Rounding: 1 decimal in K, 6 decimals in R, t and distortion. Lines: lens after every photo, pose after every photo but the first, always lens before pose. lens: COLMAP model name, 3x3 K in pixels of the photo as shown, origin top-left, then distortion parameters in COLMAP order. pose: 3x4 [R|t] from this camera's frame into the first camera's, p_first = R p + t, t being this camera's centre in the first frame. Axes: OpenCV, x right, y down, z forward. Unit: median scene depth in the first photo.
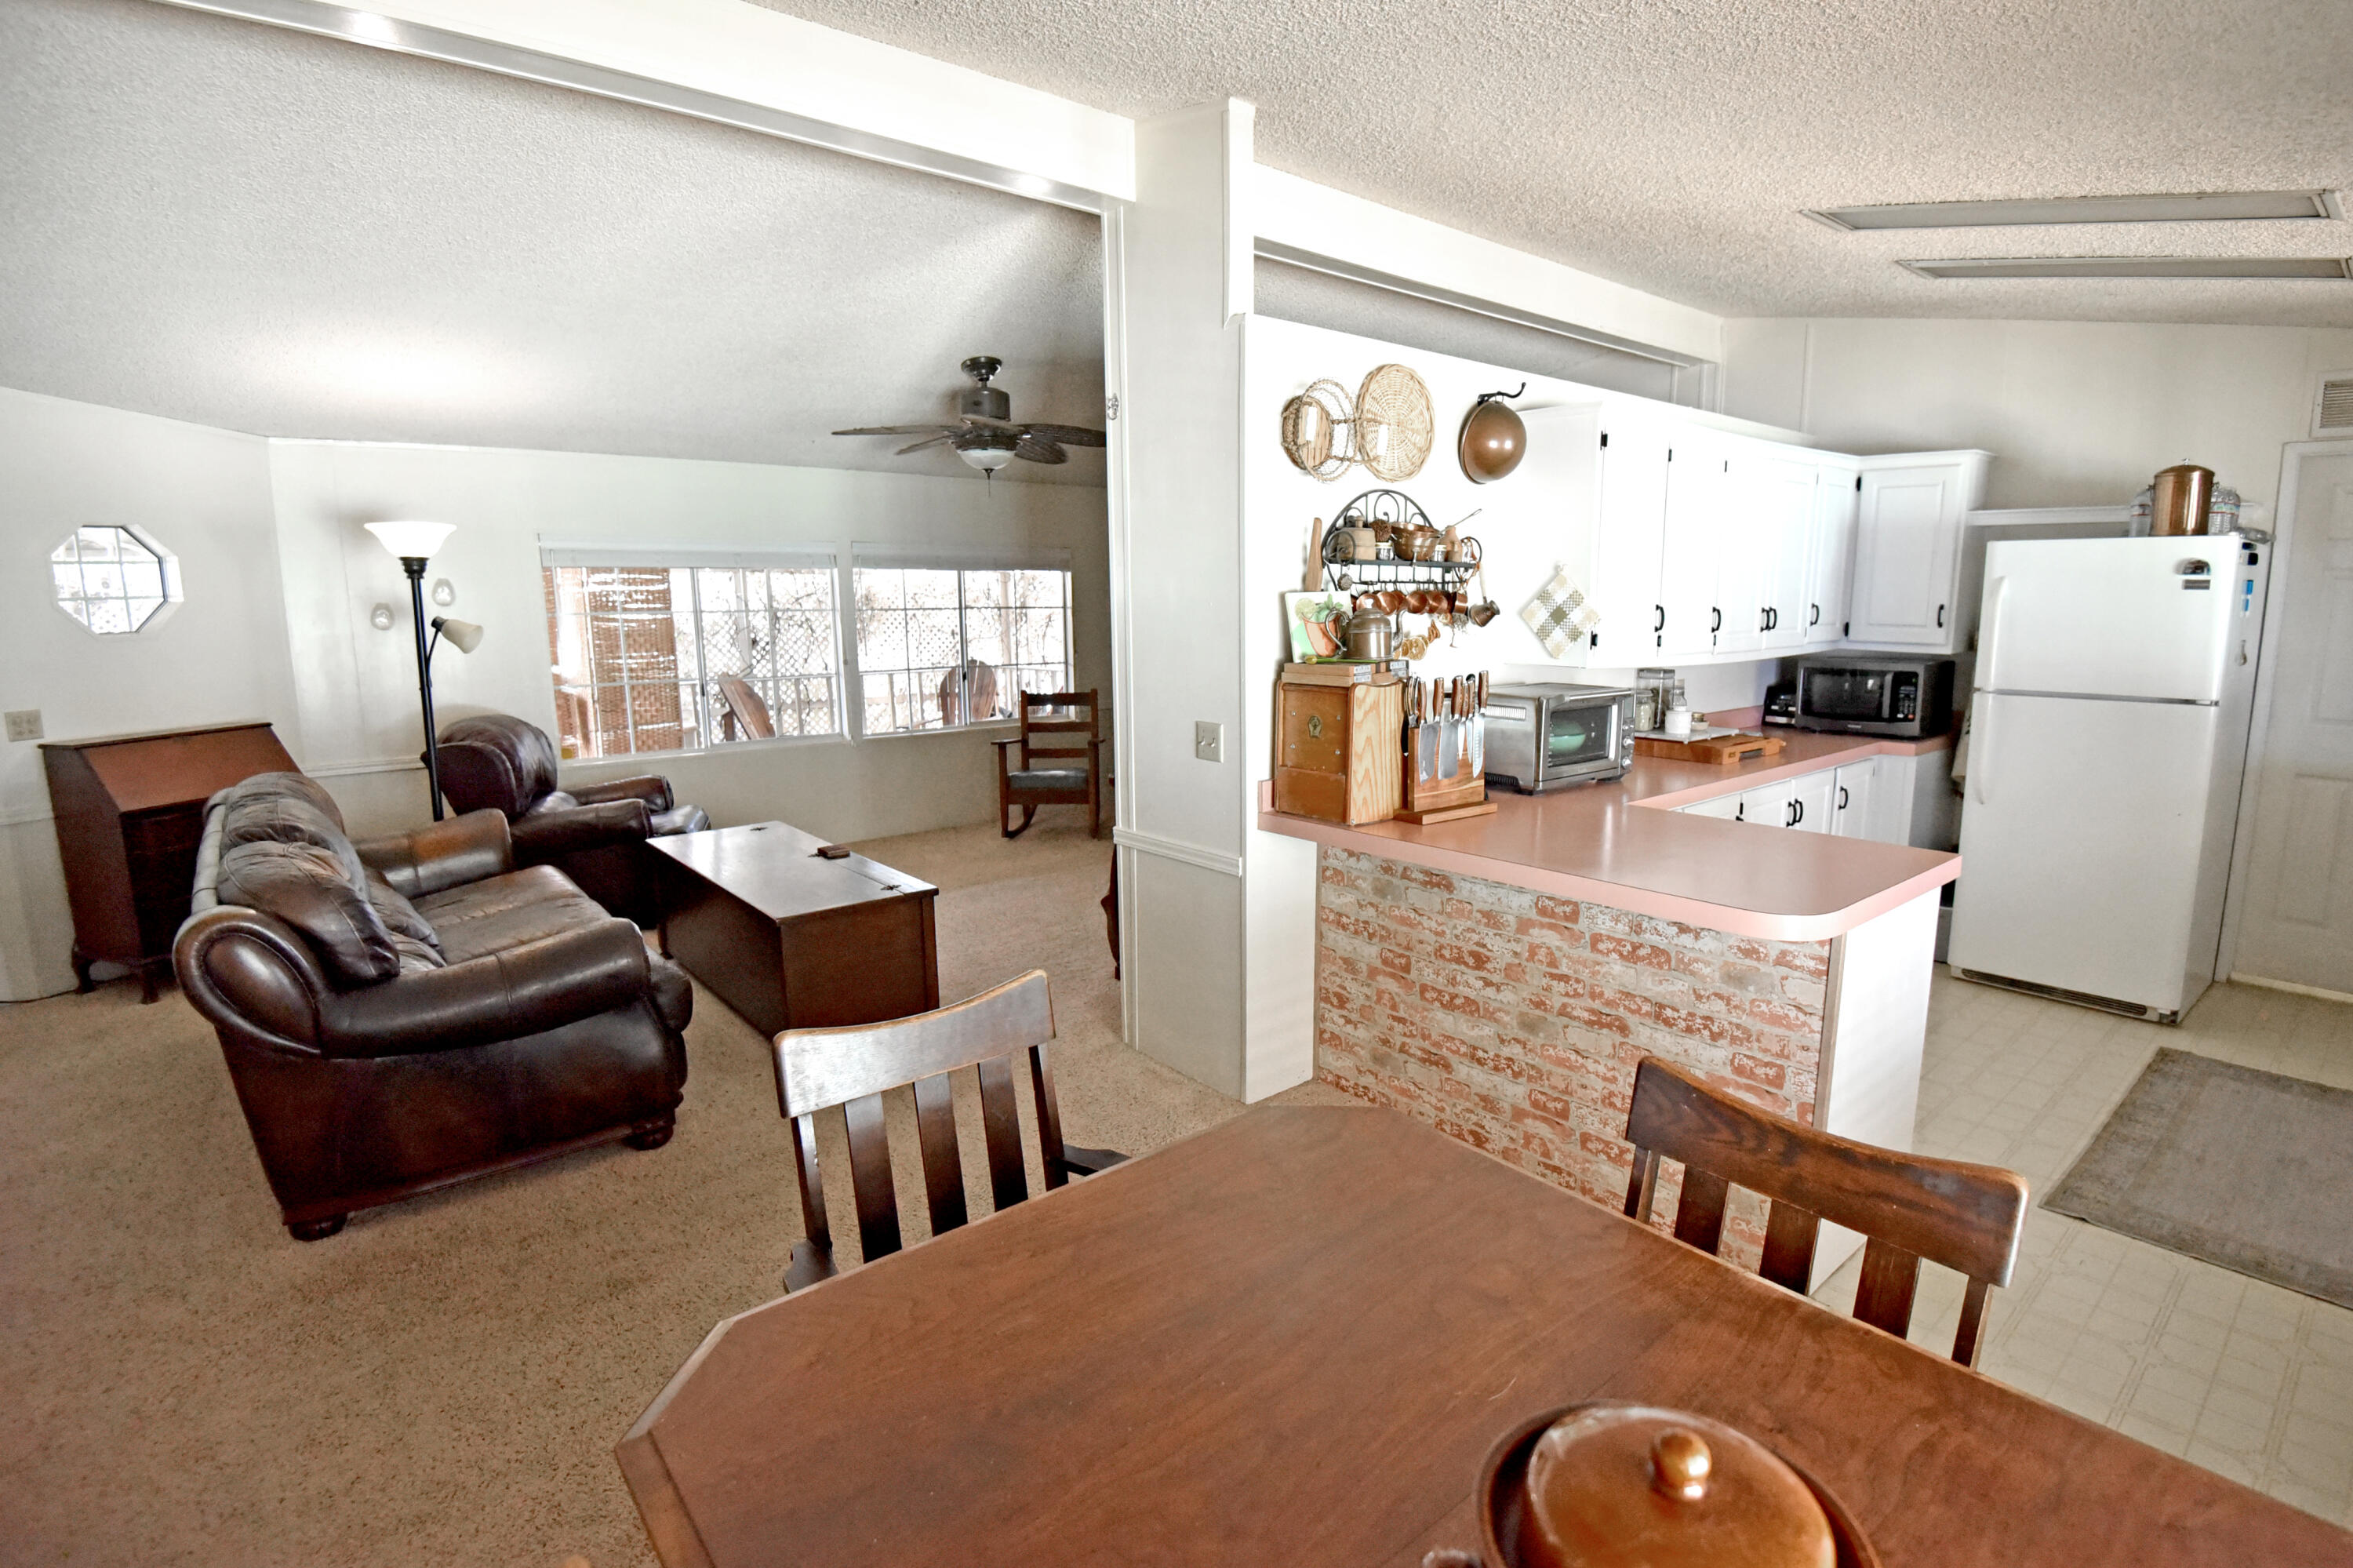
lens RADIAL K [[1145.2, 0, 1195.3], [0, 1145.2, 779.2], [0, 0, 1]] dist [-0.022161, -0.012770]
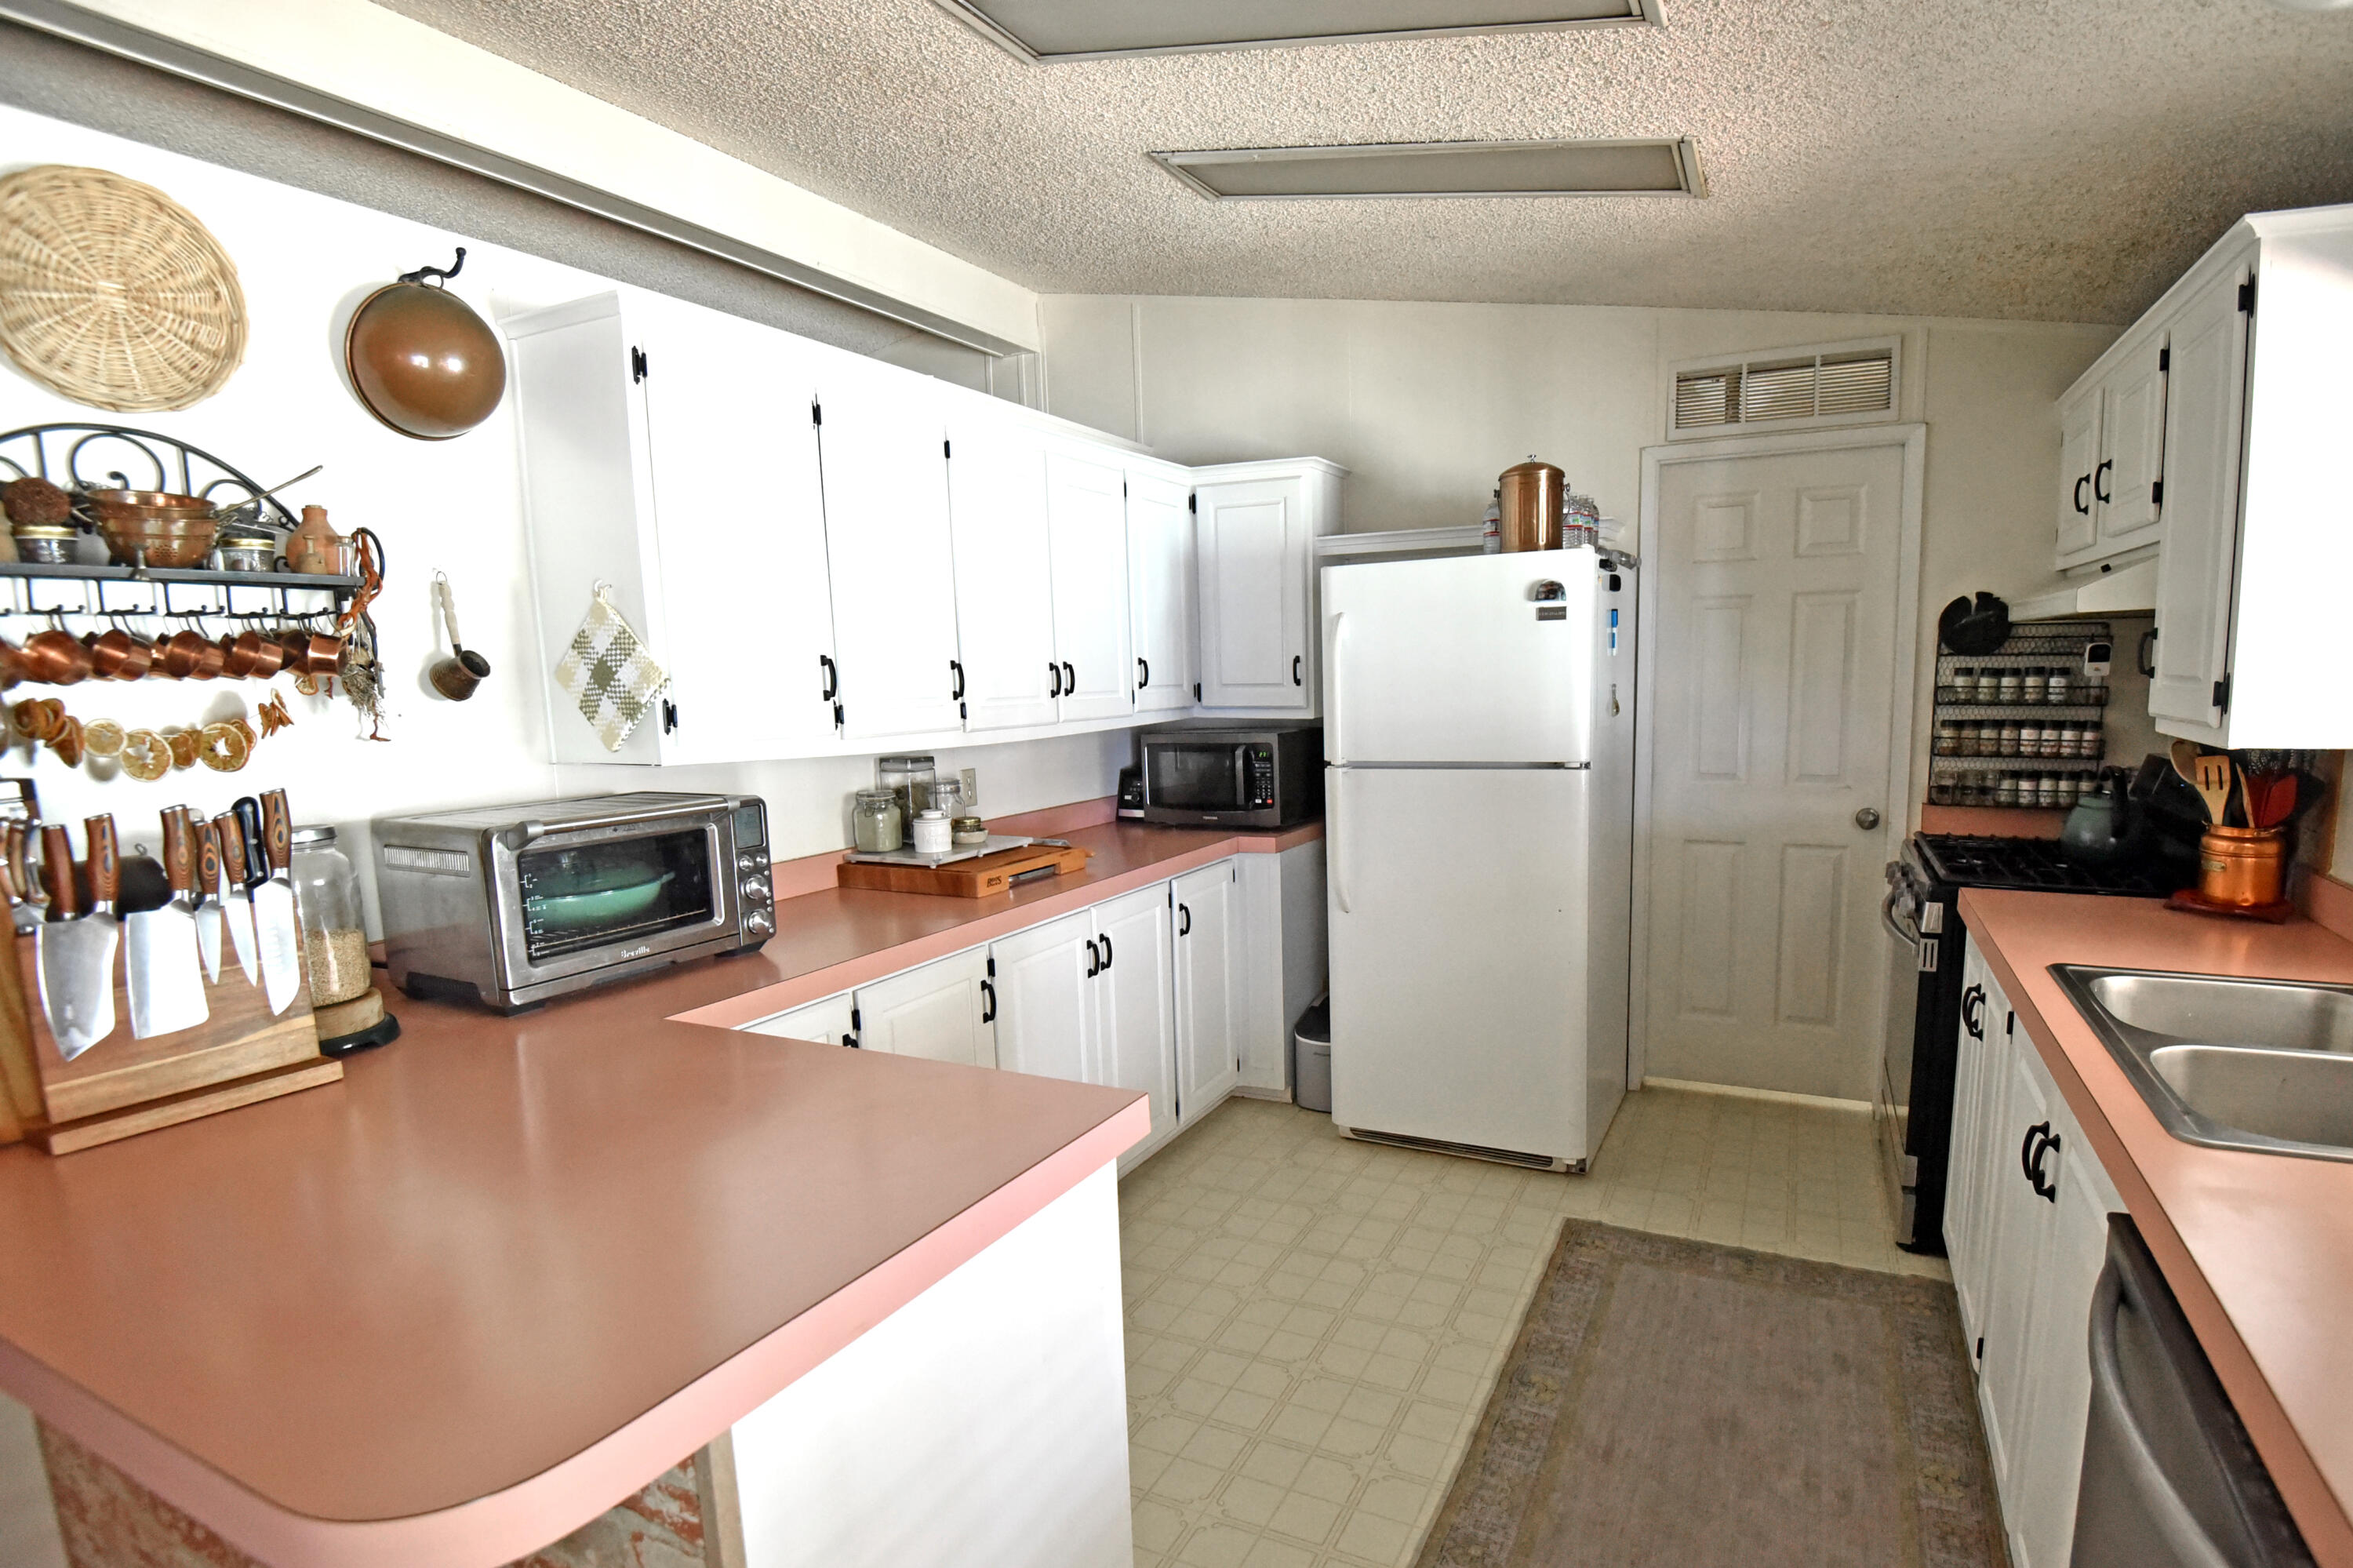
lens RADIAL K [[1145.2, 0, 1250.8], [0, 1145.2, 831.4], [0, 0, 1]] dist [-0.022161, -0.012770]
pose [[0.916244, -0.073266, 0.393863, 0.382375], [0.085417, 0.996255, -0.013383, -0.031370], [-0.391408, 0.045904, 0.919072, 0.359357]]
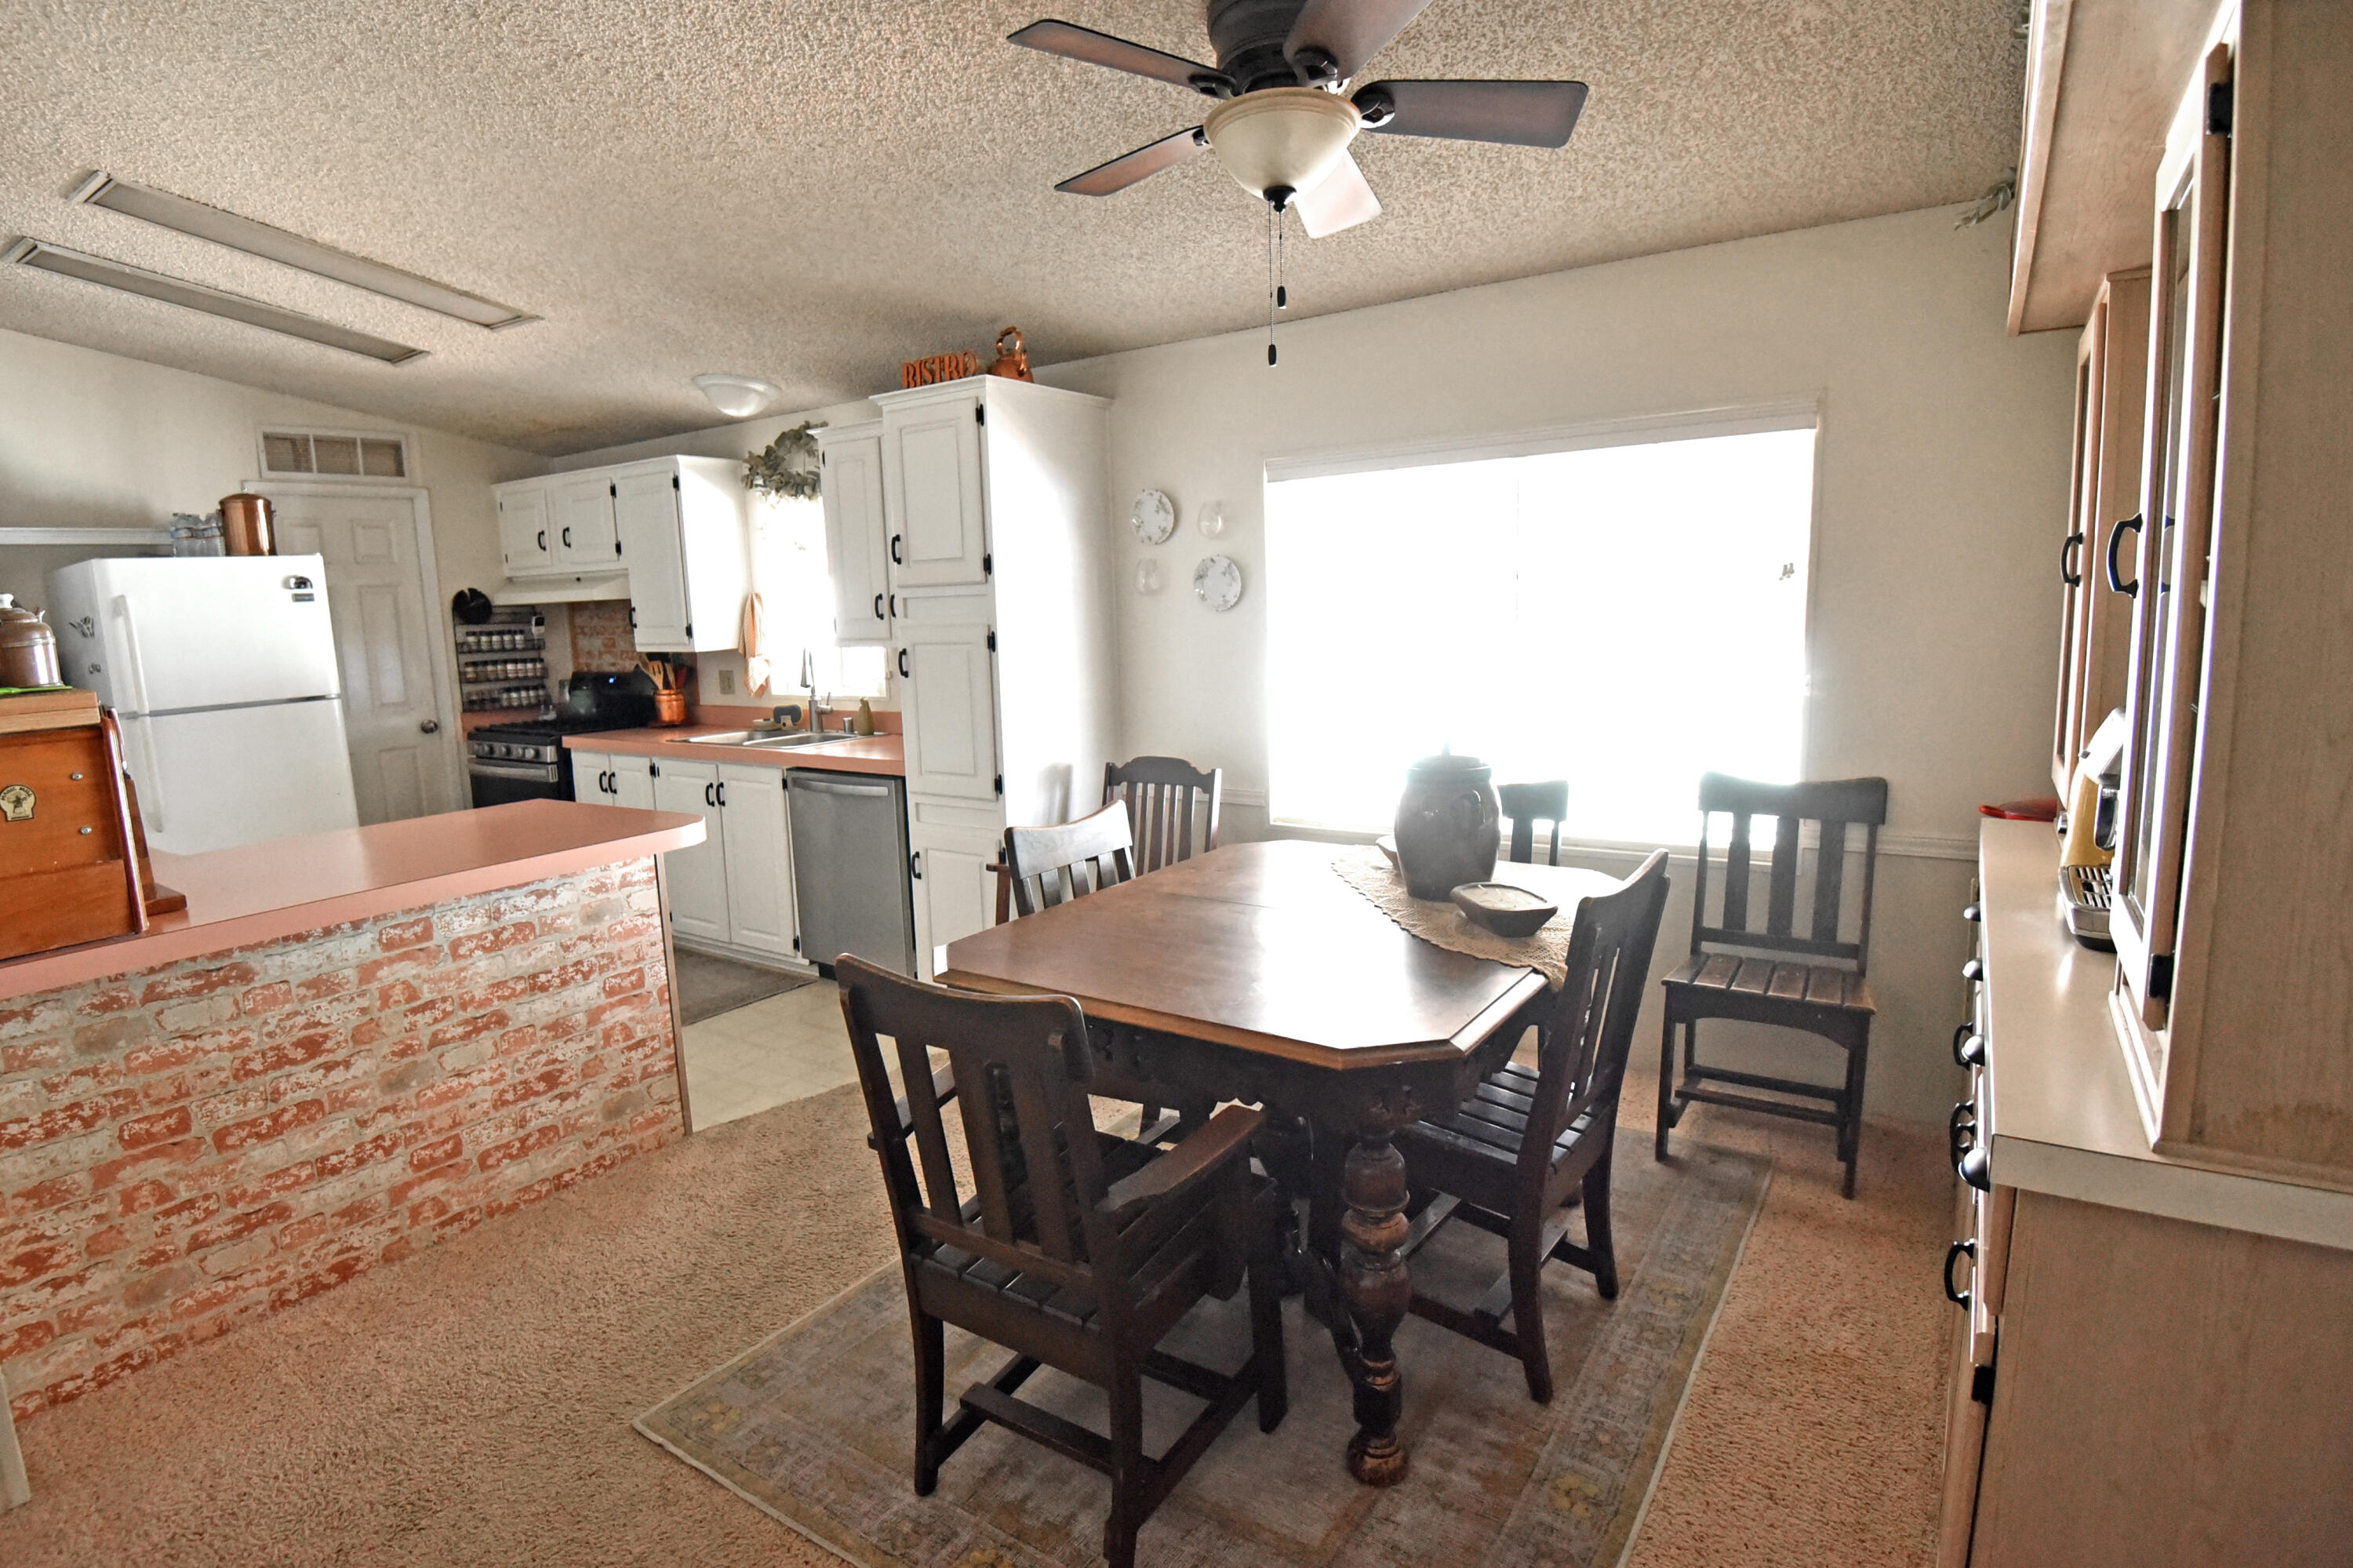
lens RADIAL K [[1145.2, 0, 1190.7], [0, 1145.2, 784.1], [0, 0, 1]] dist [-0.022161, -0.012770]
pose [[-0.288687, -0.138862, 0.947300, -0.508002], [0.191468, 0.961066, 0.199229, -0.042684], [-0.938083, 0.238892, -0.250859, 0.465004]]
